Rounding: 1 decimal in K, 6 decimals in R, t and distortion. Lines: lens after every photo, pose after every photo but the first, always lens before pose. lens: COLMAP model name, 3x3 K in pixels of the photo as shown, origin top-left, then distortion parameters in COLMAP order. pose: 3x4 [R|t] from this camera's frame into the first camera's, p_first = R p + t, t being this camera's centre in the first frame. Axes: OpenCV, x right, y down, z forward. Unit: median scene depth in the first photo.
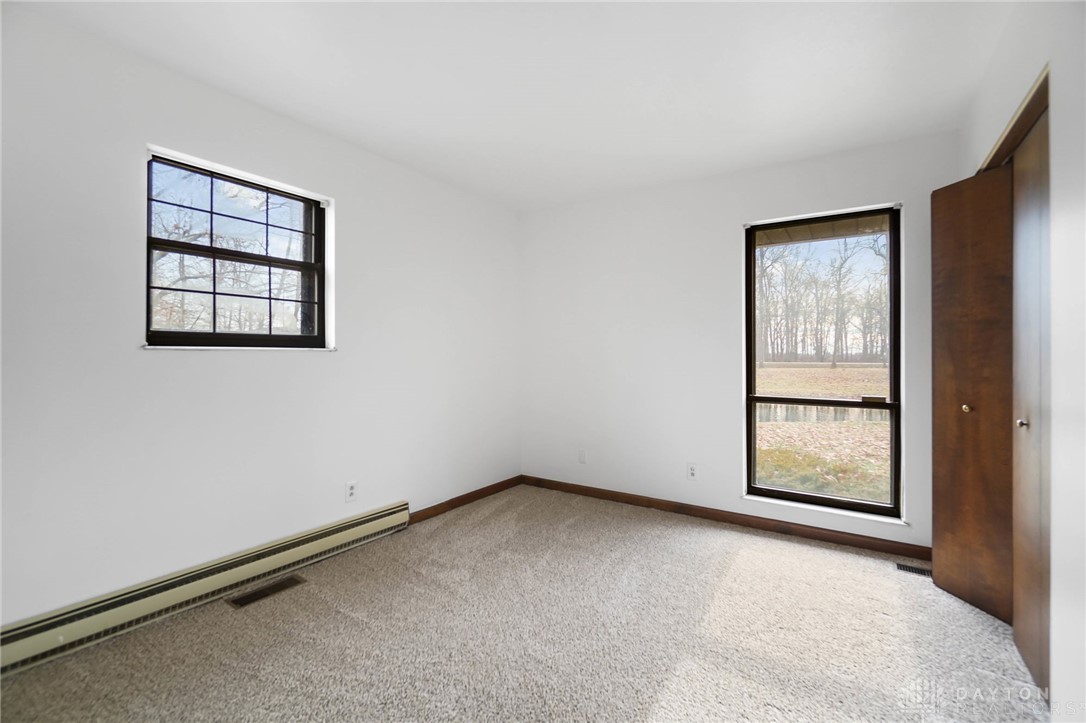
lens RADIAL K [[481.3, 0, 548.0], [0, 481.3, 356.7], [0, 0, 1]] dist [-0.000722, -0.001290]
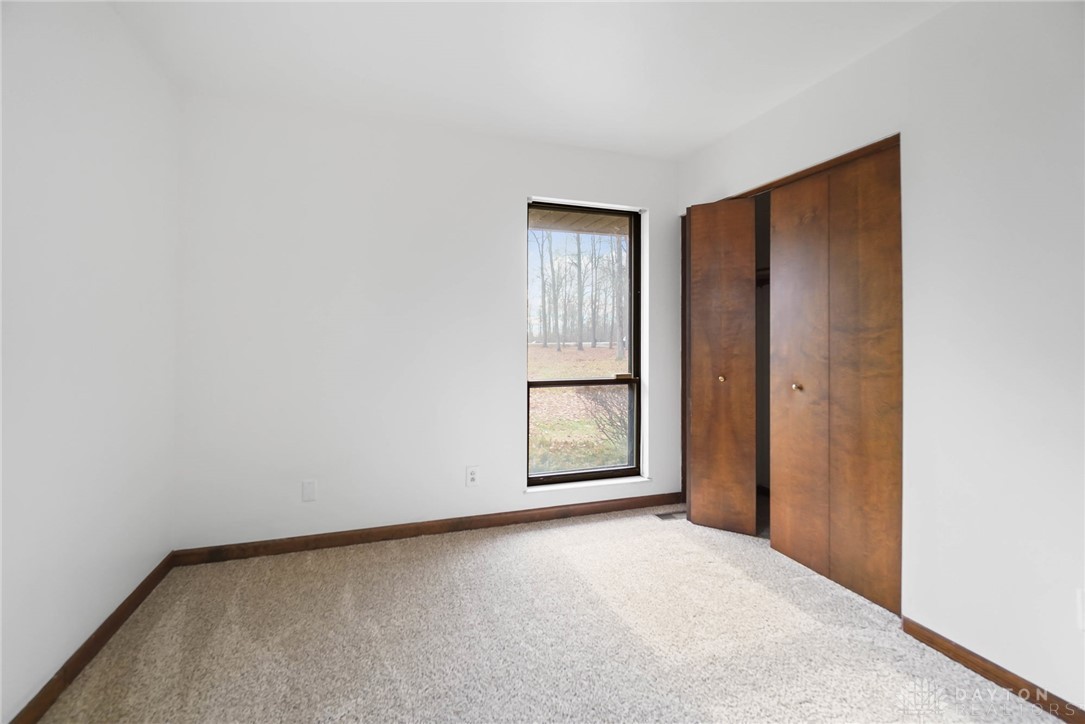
lens RADIAL K [[480.9, 0, 538.5], [0, 480.9, 331.2], [0, 0, 1]] dist [-0.000722, -0.001290]
pose [[0.614901, 0.005521, 0.788585, -0.356290], [0.005670, 0.999919, -0.011422, -0.006724], [-0.788584, 0.011495, 0.614820, 0.467663]]
